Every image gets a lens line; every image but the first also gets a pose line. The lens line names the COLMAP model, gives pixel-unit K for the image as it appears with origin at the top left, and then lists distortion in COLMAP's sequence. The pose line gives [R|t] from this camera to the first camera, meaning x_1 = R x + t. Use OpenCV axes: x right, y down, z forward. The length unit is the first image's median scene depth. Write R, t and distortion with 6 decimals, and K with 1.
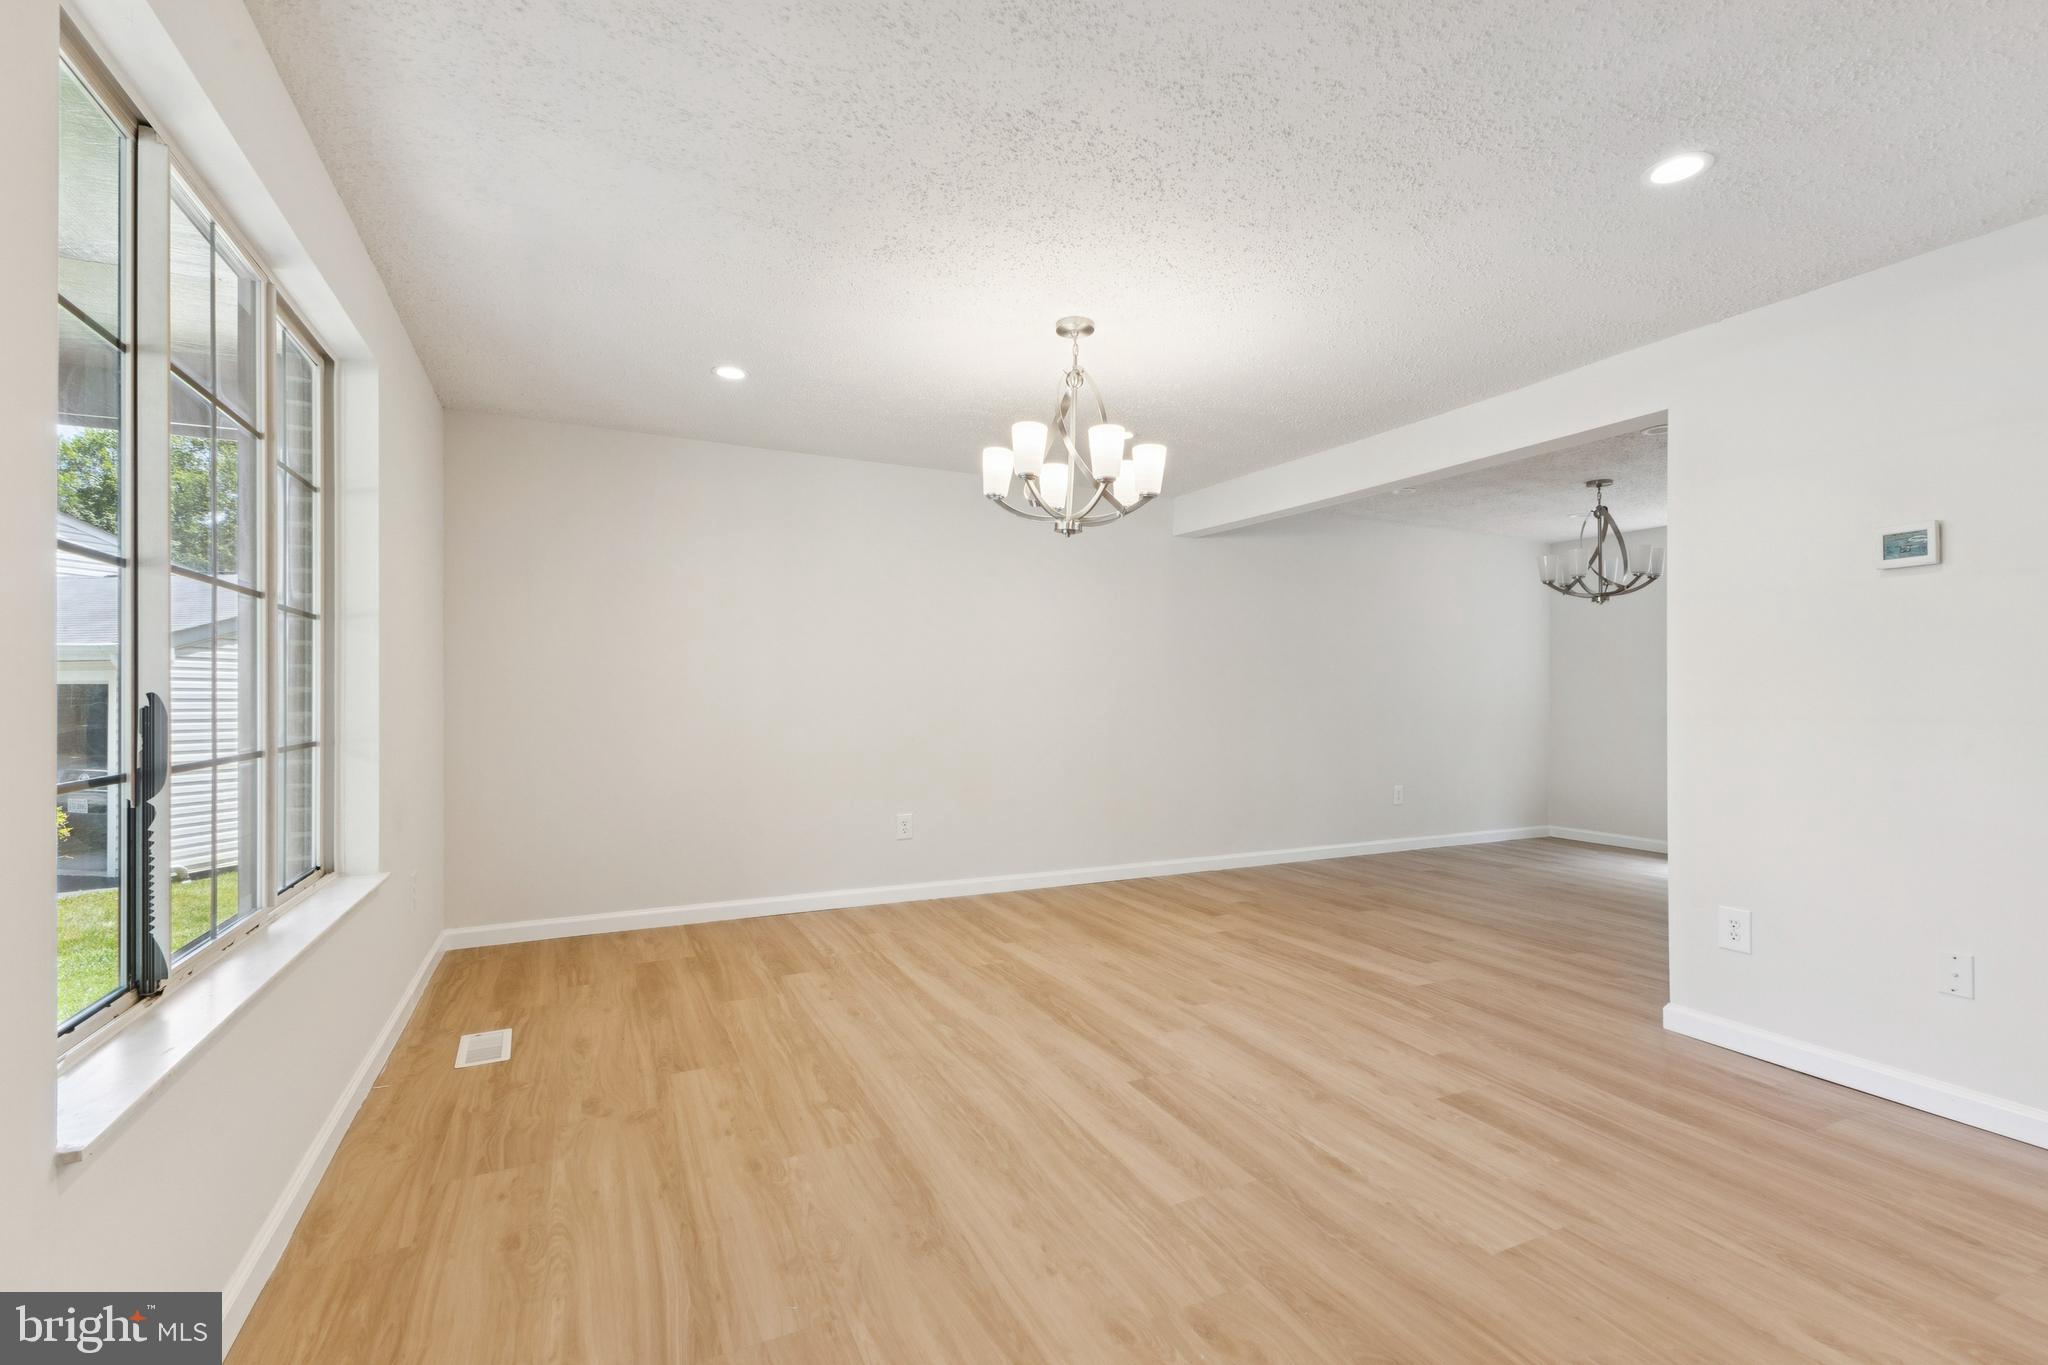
lens RADIAL K [[908.3, 0, 1024.4], [0, 908.3, 688.6], [0, 0, 1]] dist [0.009792, 0.000357]
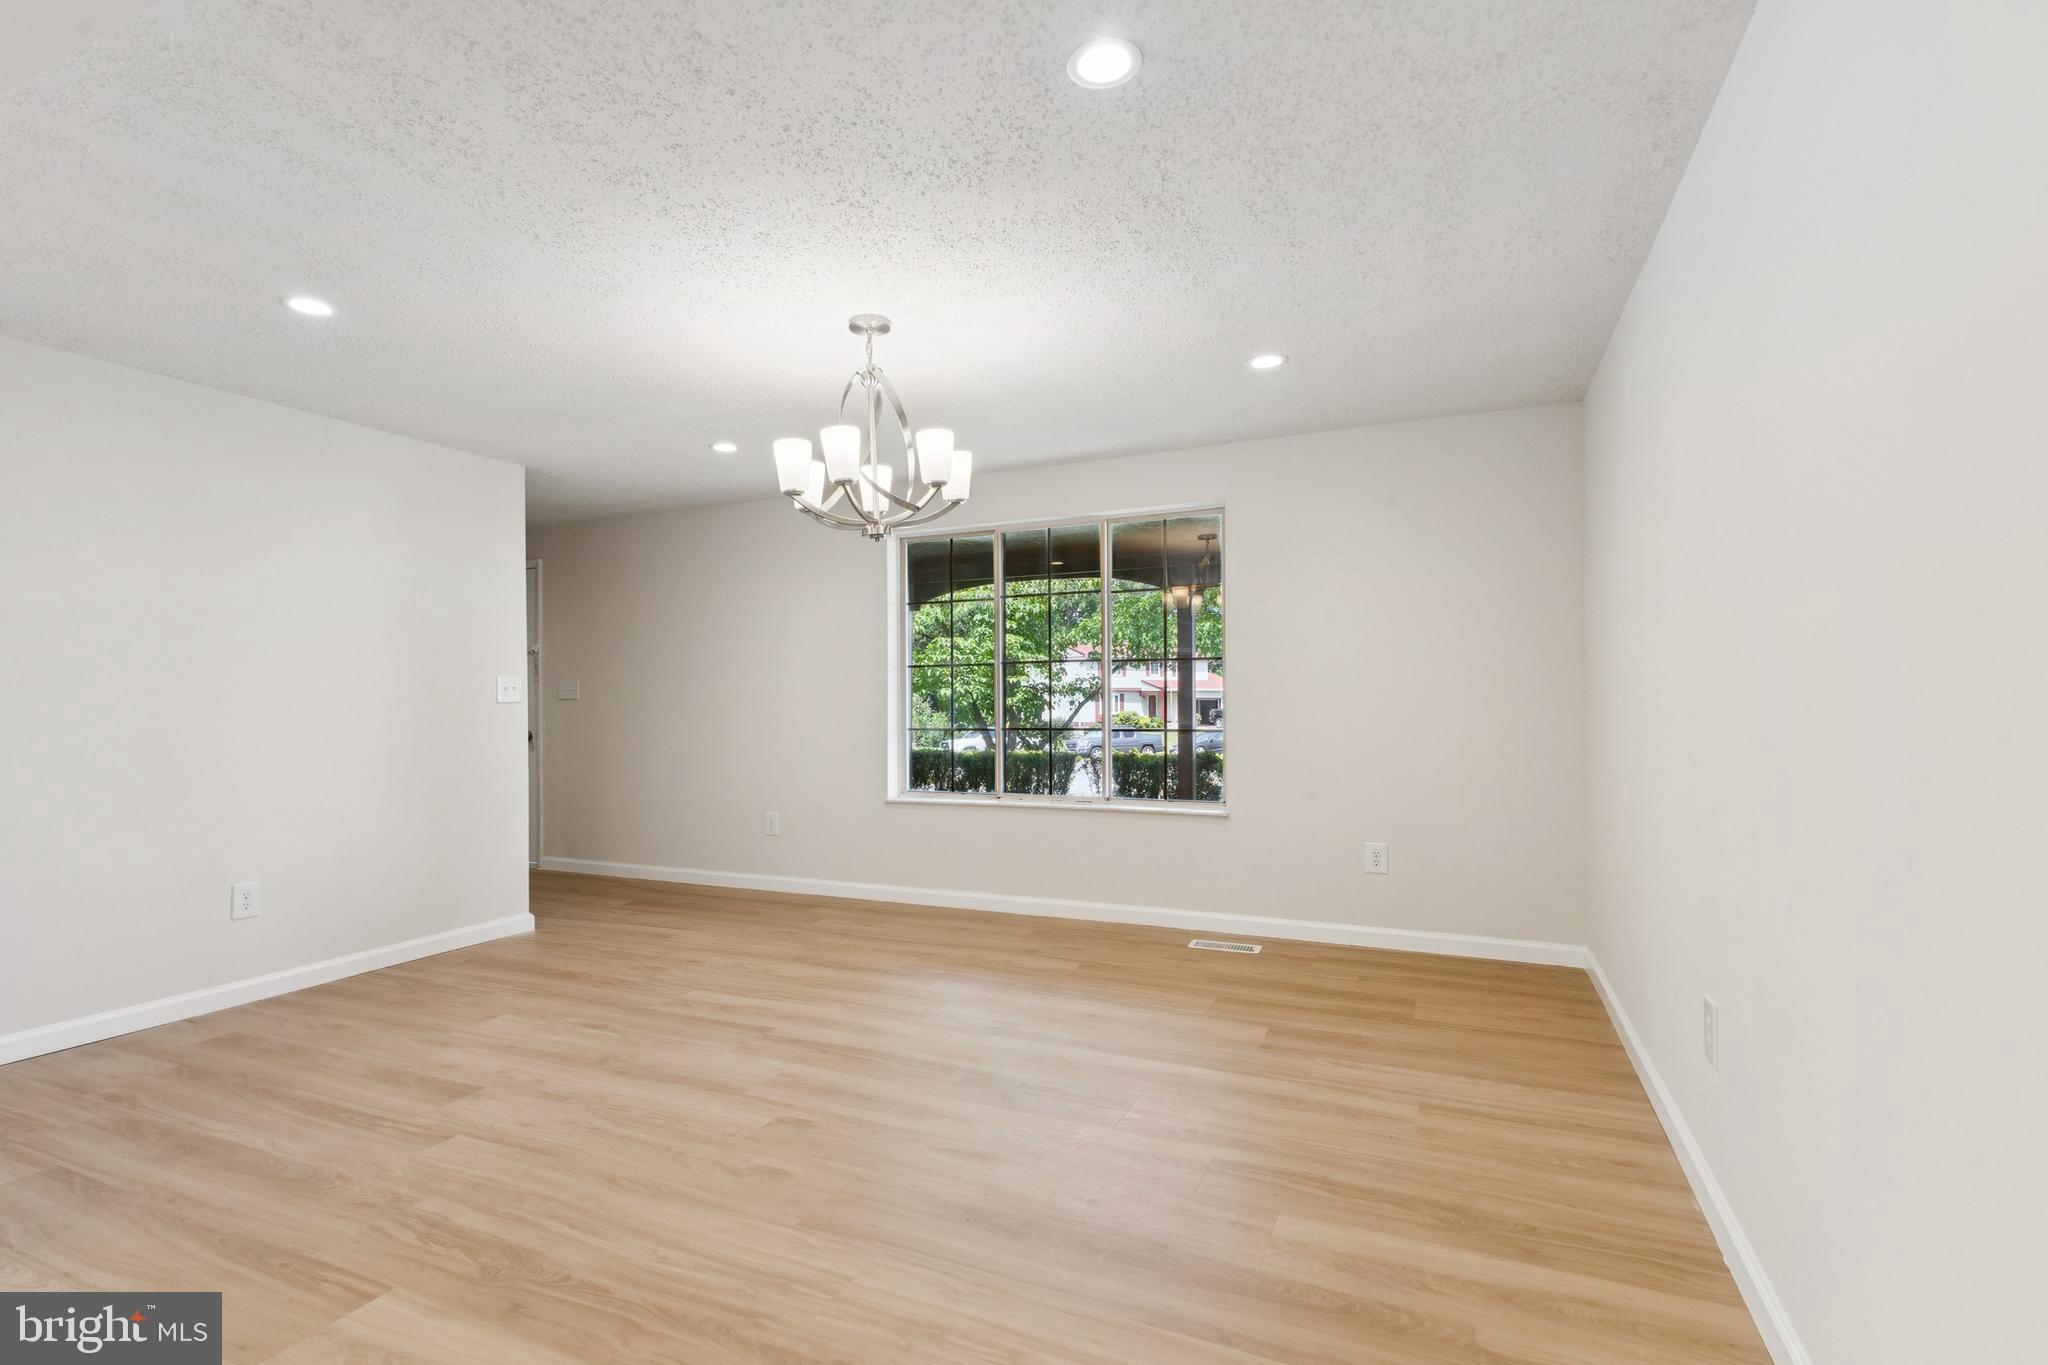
lens RADIAL K [[908.3, 0, 1022.0], [0, 908.3, 692.4], [0, 0, 1]] dist [0.009792, 0.000357]
pose [[-0.742892, -0.003030, -0.669405, 0.583083], [0.012170, 0.999763, -0.018031, 0.020964], [0.669301, -0.021542, -0.742679, 1.835638]]
